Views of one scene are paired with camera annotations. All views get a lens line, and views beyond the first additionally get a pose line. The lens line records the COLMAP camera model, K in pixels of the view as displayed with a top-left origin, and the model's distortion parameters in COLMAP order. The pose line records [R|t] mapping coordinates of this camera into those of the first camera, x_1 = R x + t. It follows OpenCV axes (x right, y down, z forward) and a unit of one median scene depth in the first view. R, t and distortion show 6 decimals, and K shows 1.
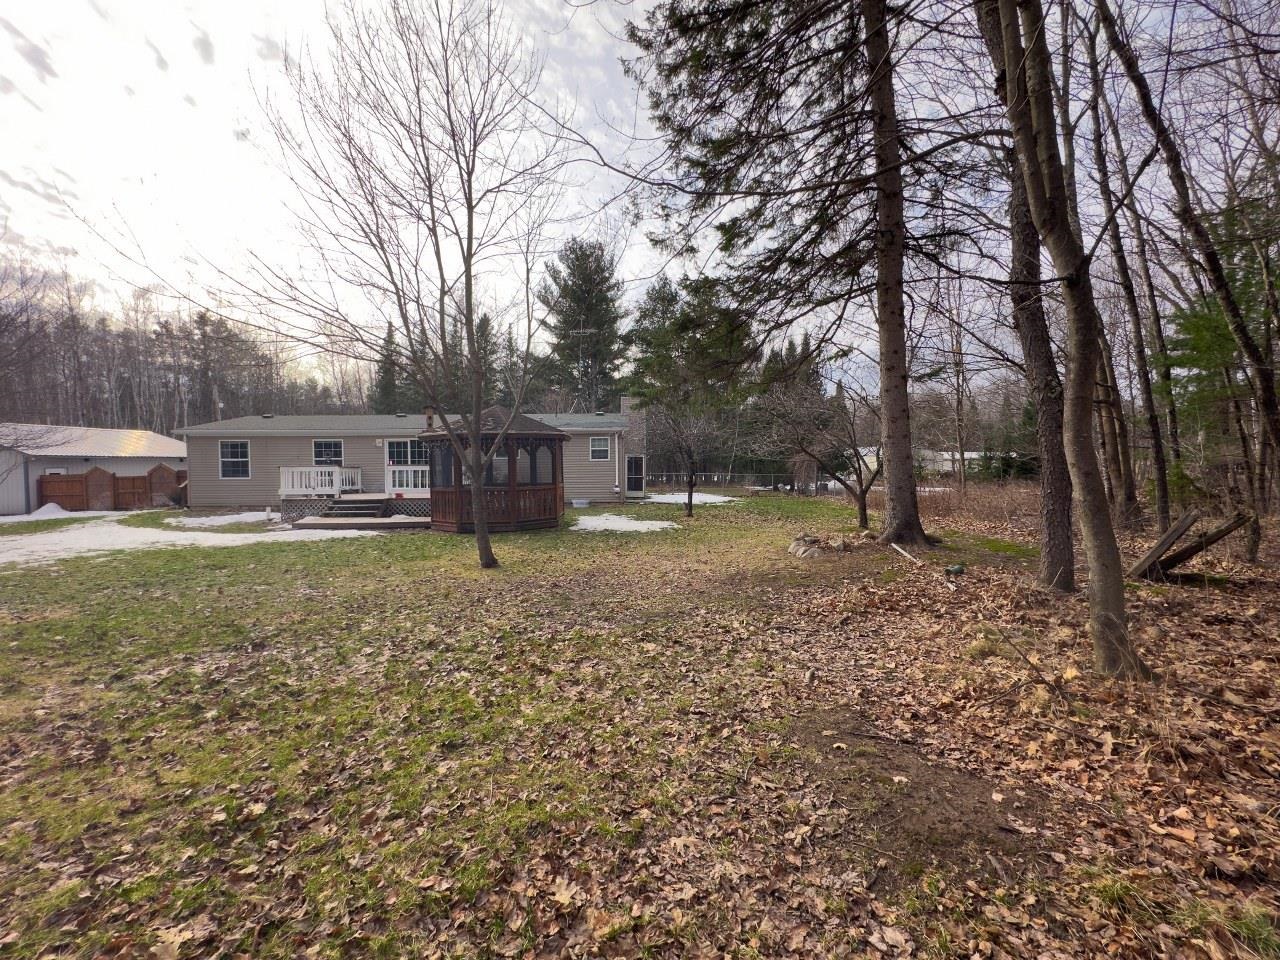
lens RADIAL K [[509.7, 0, 640.0], [0, 509.7, 480.0], [0, 0, 1]] dist [0.000923, 0.000197]
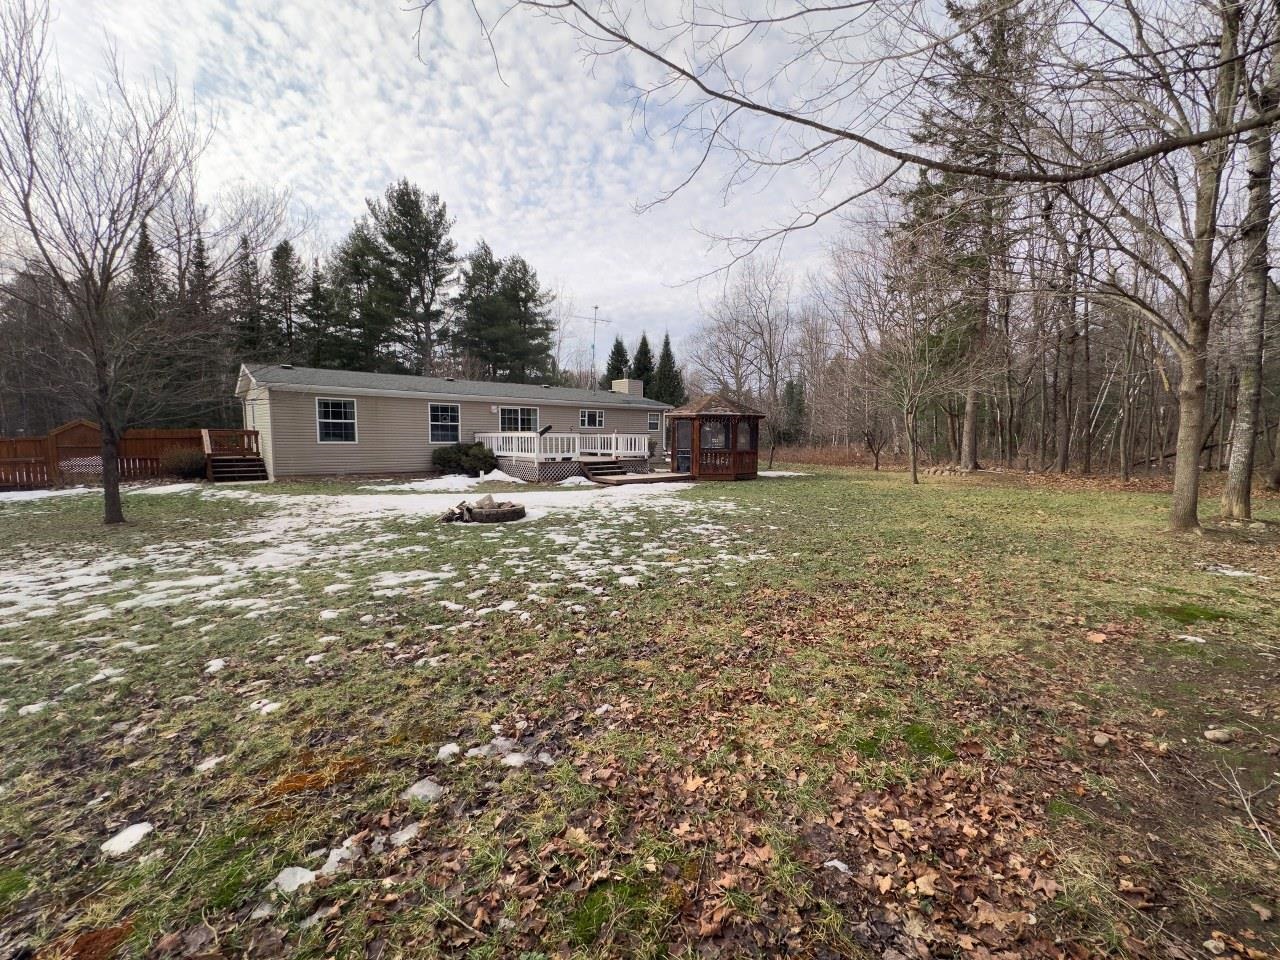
lens RADIAL K [[509.7, 0, 640.0], [0, 509.7, 480.0], [0, 0, 1]] dist [0.000923, 0.000197]
pose [[0.820762, -0.032608, 0.570338, -0.871816], [-0.002500, 0.998155, 0.060665, 0.008421], [-0.571264, -0.051217, 0.819167, -0.045665]]
